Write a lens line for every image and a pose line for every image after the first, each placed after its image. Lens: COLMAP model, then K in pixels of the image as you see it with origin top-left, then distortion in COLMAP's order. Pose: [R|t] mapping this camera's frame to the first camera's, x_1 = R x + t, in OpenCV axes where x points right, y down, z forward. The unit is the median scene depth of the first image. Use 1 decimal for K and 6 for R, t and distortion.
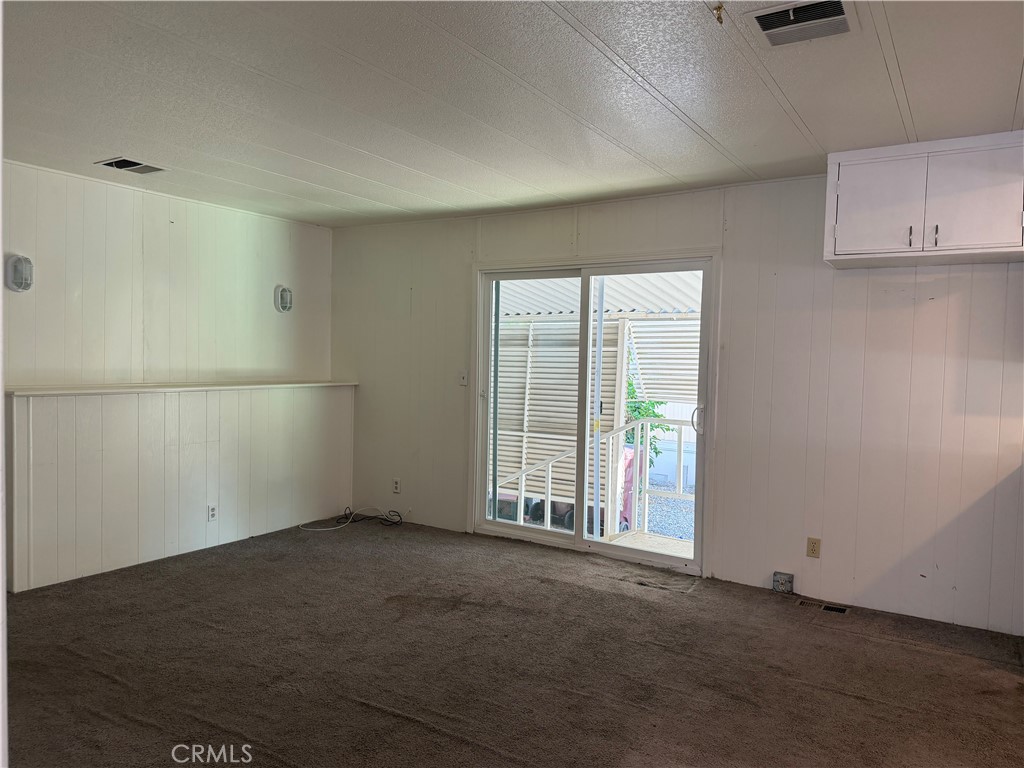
lens RADIAL K [[706.7, 0, 512.0], [0, 706.7, 384.0], [0, 0, 1]] dist [0.122519, -0.258680]
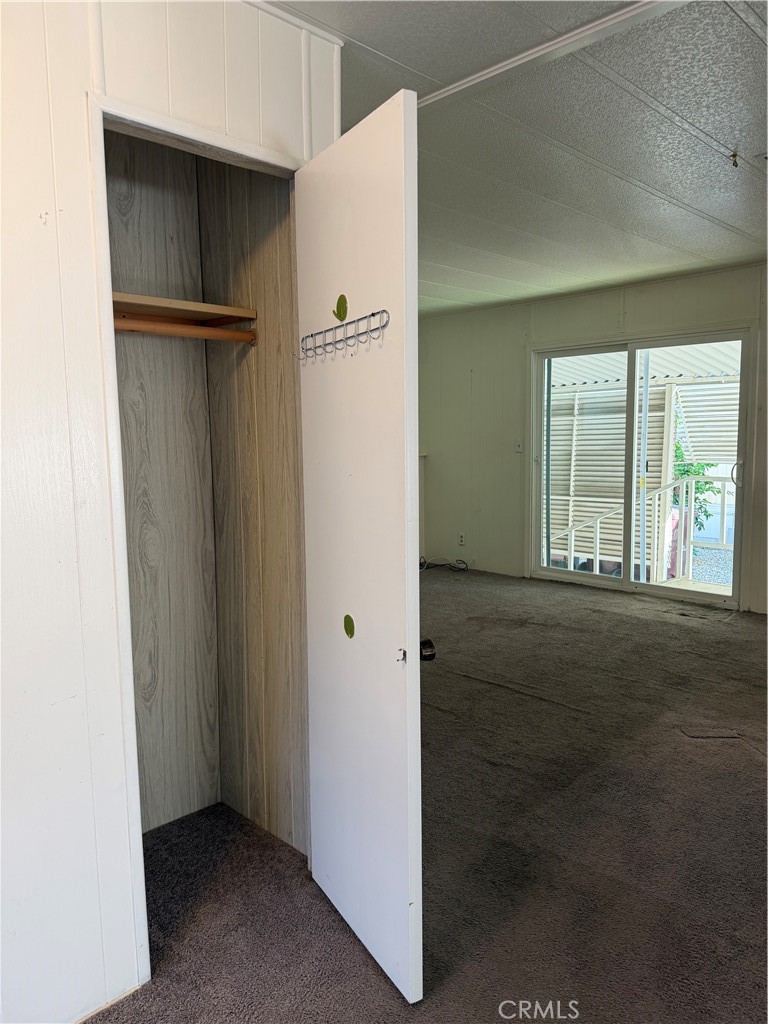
lens RADIAL K [[706.7, 0, 384.0], [0, 706.7, 512.0], [0, 0, 1]] dist [0.122519, -0.258680]
pose [[0.973533, -0.011970, -0.228233, -0.020277], [0.029236, 0.996946, 0.072419, 0.009466], [0.226669, -0.077175, 0.970909, -0.186721]]
